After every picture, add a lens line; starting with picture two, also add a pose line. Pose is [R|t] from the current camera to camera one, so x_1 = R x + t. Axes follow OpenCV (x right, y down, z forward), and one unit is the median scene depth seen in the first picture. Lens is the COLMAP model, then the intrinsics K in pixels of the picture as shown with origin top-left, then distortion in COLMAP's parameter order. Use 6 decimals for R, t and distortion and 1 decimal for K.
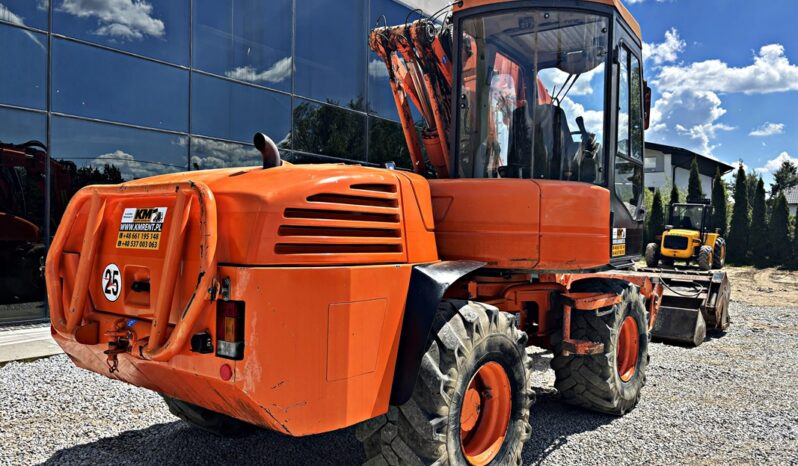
lens RADIAL K [[586.9, 0, 380.0], [0, 586.9, 231.4], [0, 0, 1]] dist [0.038825, -0.000258]
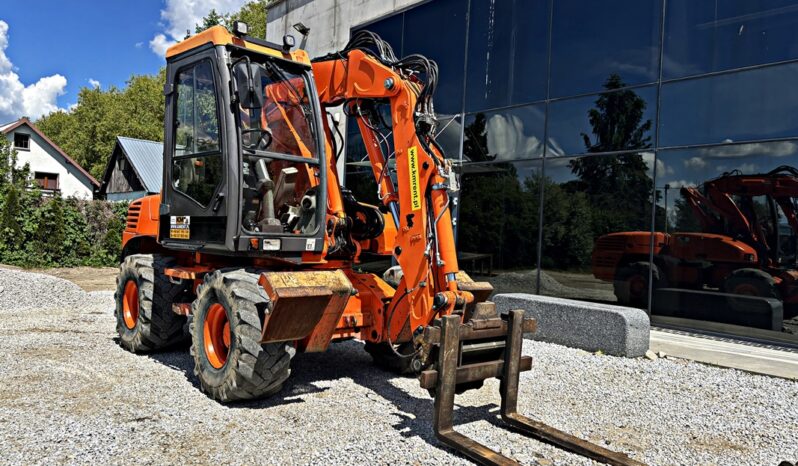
lens RADIAL K [[610.3, 0, 401.5], [0, 610.3, 226.8], [0, 0, 1]] dist [0.007452, 0.002536]
pose [[-0.165509, -0.035231, -0.985579, 2.358190], [-0.049571, 0.998396, -0.027365, 0.043011], [0.984962, 0.044327, -0.166990, 2.479975]]
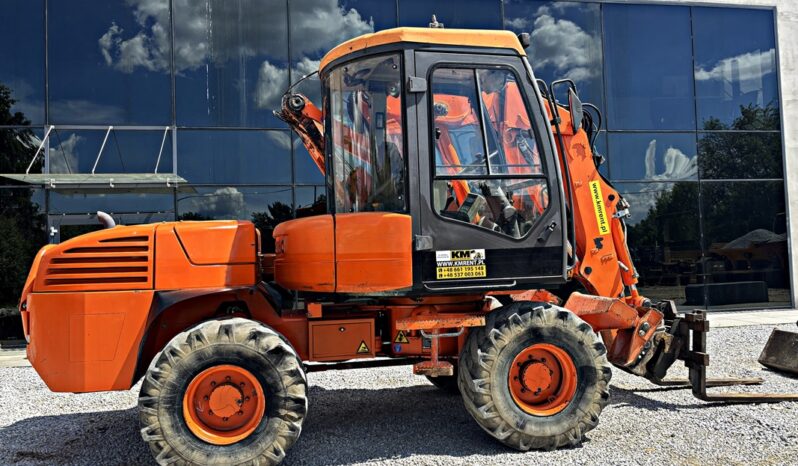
lens RADIAL K [[607.9, 0, 399.2], [0, 607.9, 237.0], [0, 0, 1]] dist [0.014012, -0.002857]
pose [[0.764299, -0.069374, -0.641120, 1.453067], [0.046758, 0.997541, -0.052200, 0.031447], [0.643165, 0.009919, 0.765663, 0.233716]]
